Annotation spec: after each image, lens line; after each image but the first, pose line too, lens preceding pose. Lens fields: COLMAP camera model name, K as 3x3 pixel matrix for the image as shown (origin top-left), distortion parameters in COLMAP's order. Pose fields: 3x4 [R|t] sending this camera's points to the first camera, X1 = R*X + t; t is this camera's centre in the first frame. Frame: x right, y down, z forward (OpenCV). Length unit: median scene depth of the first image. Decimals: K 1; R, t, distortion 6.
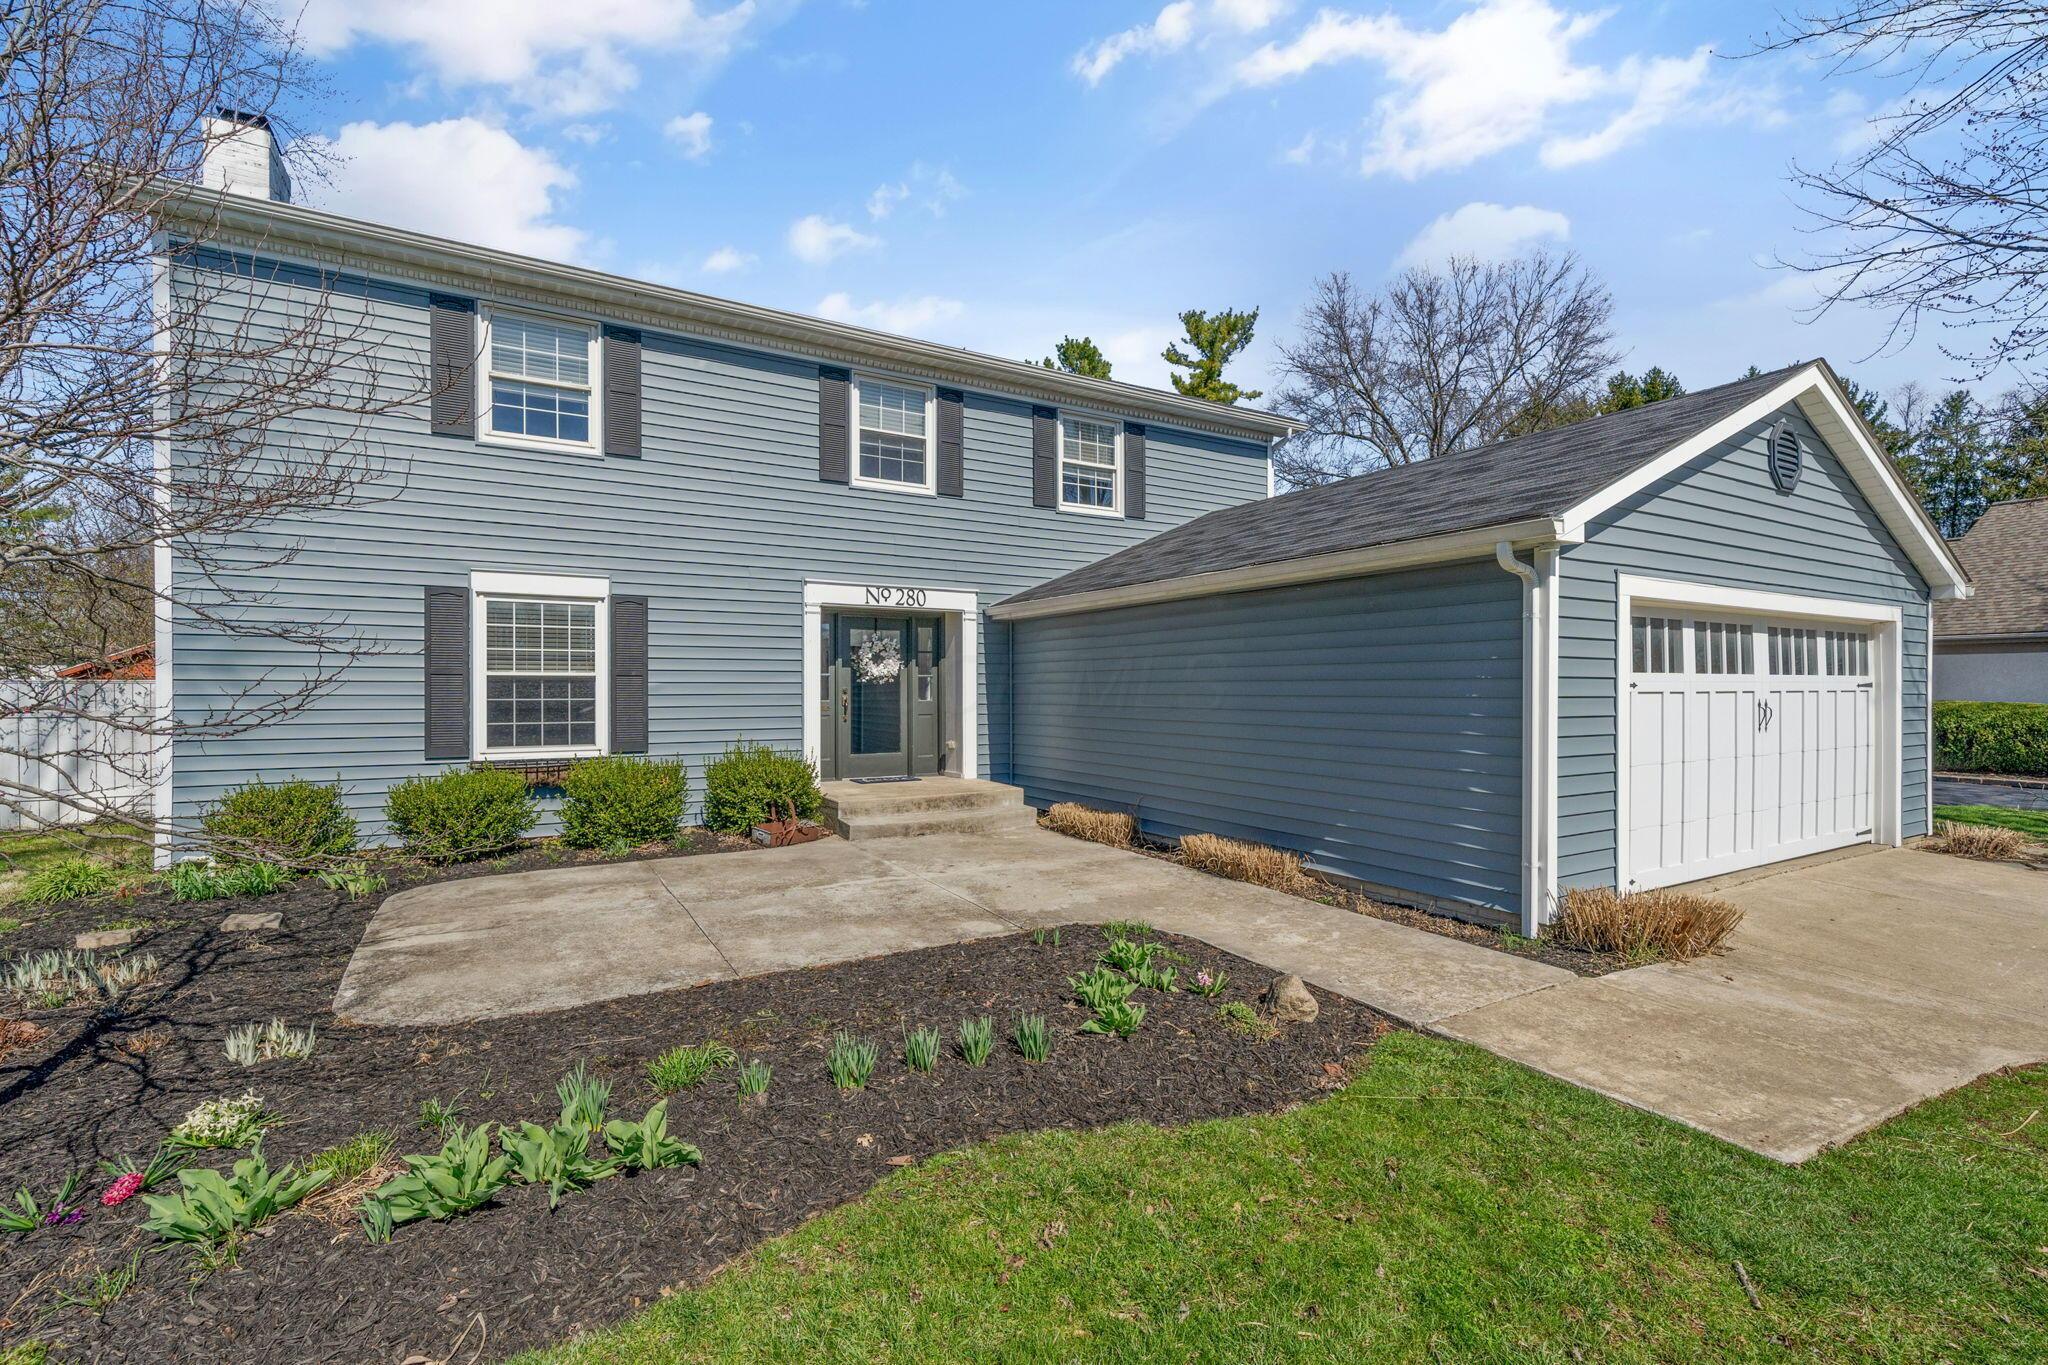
lens RADIAL K [[894.6, 0, 1024.0], [0, 894.6, 682.5], [0, 0, 1]] dist [0.002396, 0.000075]
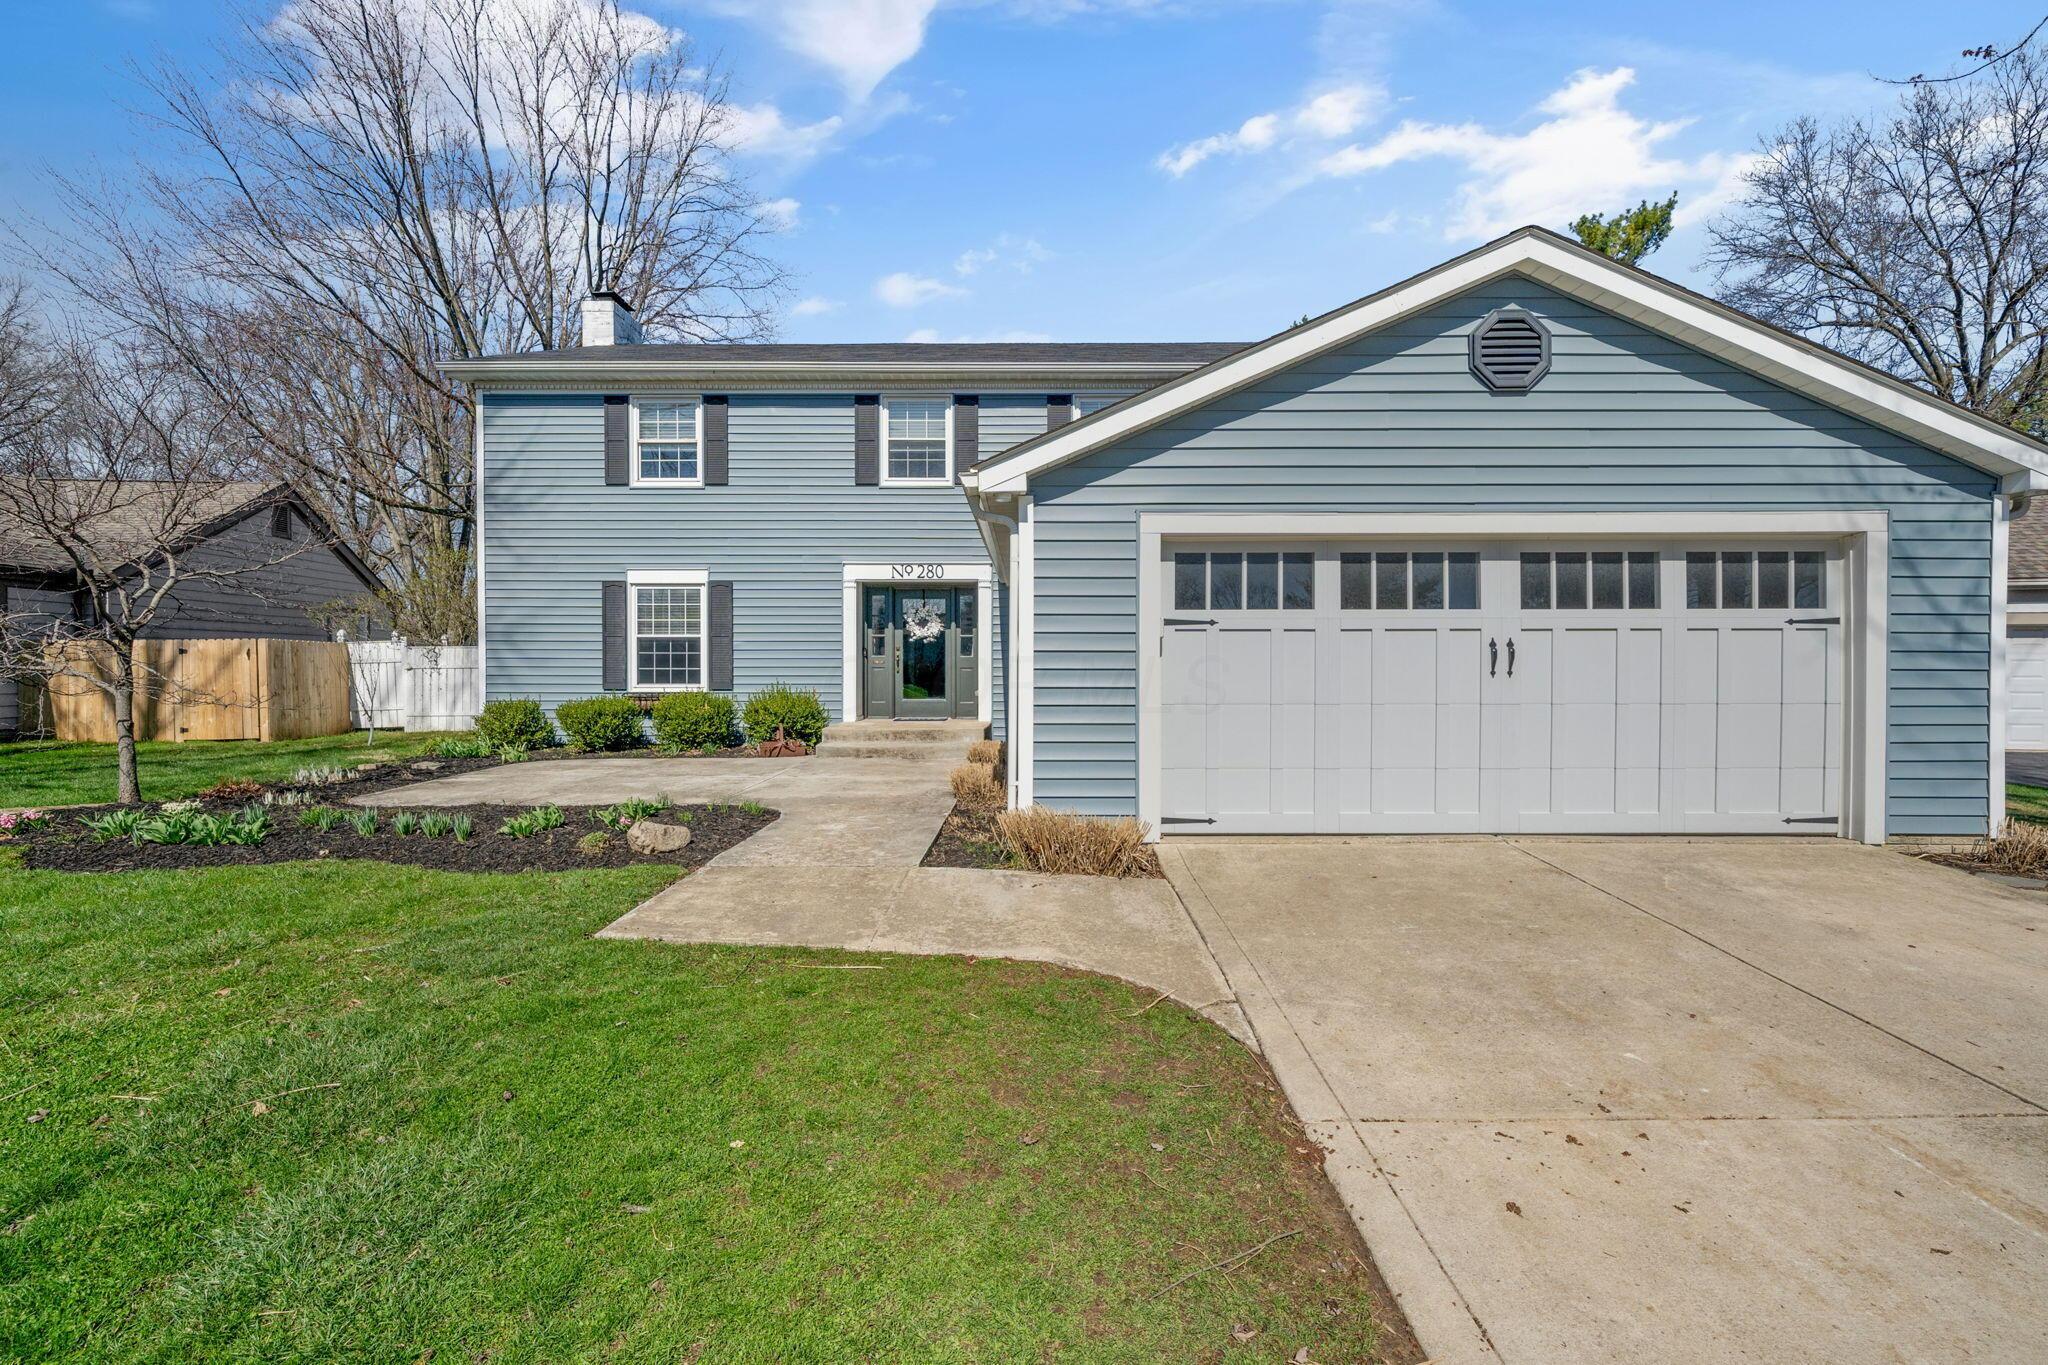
lens RADIAL K [[862.8, 0, 1024.6], [0, 862.8, 668.6], [0, 0, 1]] dist [-0.001028, -0.000116]
pose [[0.861014, 0.002940, -0.508573, 0.620421], [0.003385, 0.999928, 0.011510, 0.026572], [0.508571, -0.011632, 0.860942, 0.046651]]
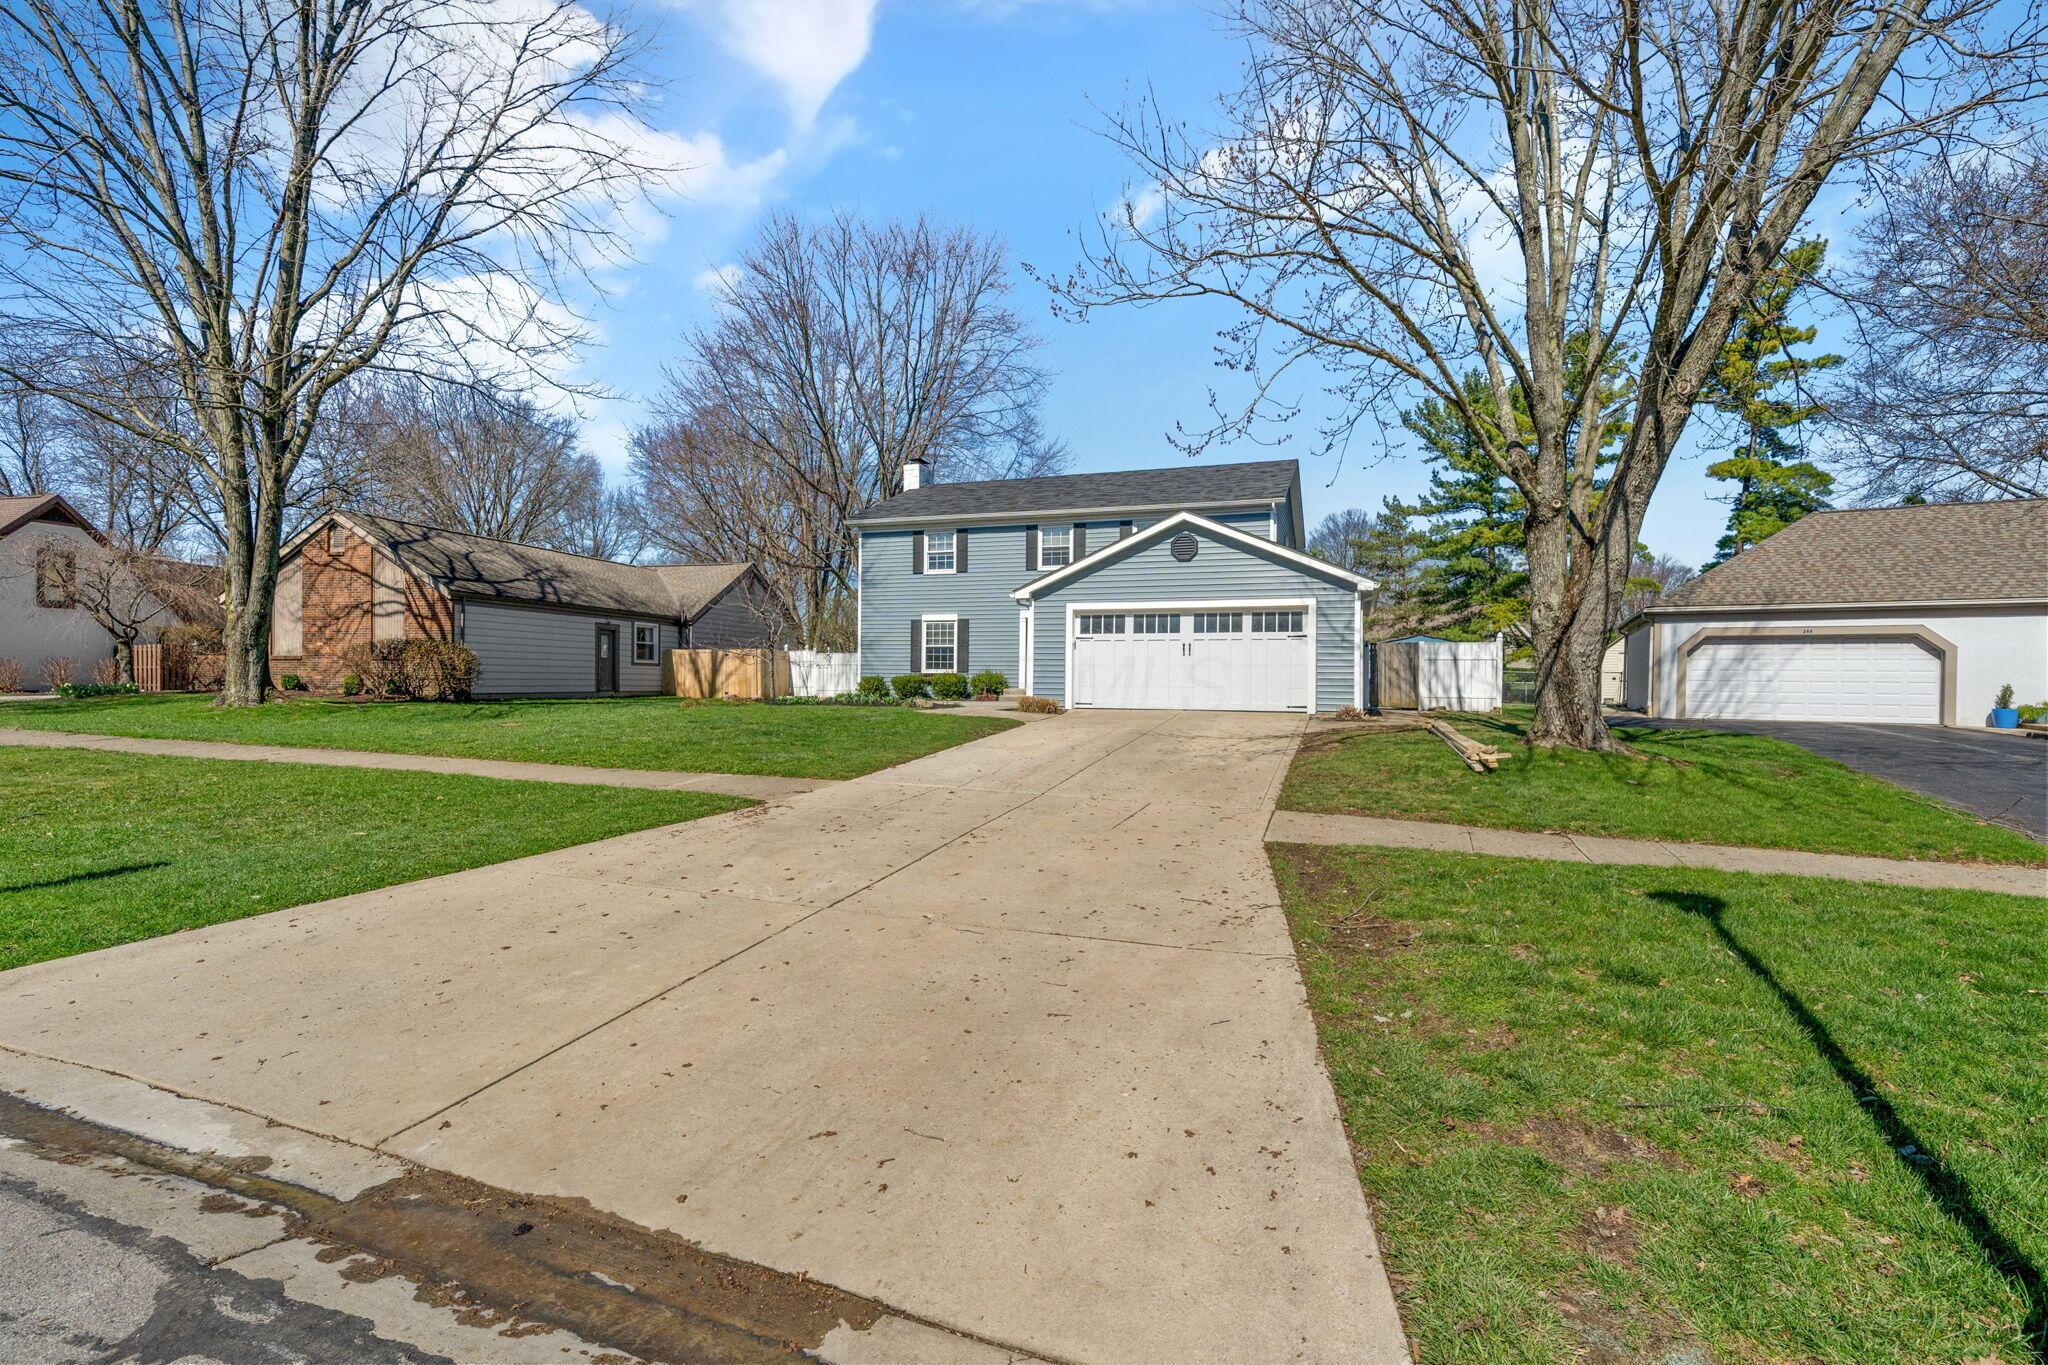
lens RADIAL K [[937.2, 0, 1022.0], [0, 937.2, 672.5], [0, 0, 1]] dist [-0.001463, -0.000037]
pose [[0.644066, -0.001374, -0.764969, 1.844835], [-0.005605, 0.999963, -0.006516, 0.088263], [0.764949, 0.008484, 0.644034, -0.756496]]
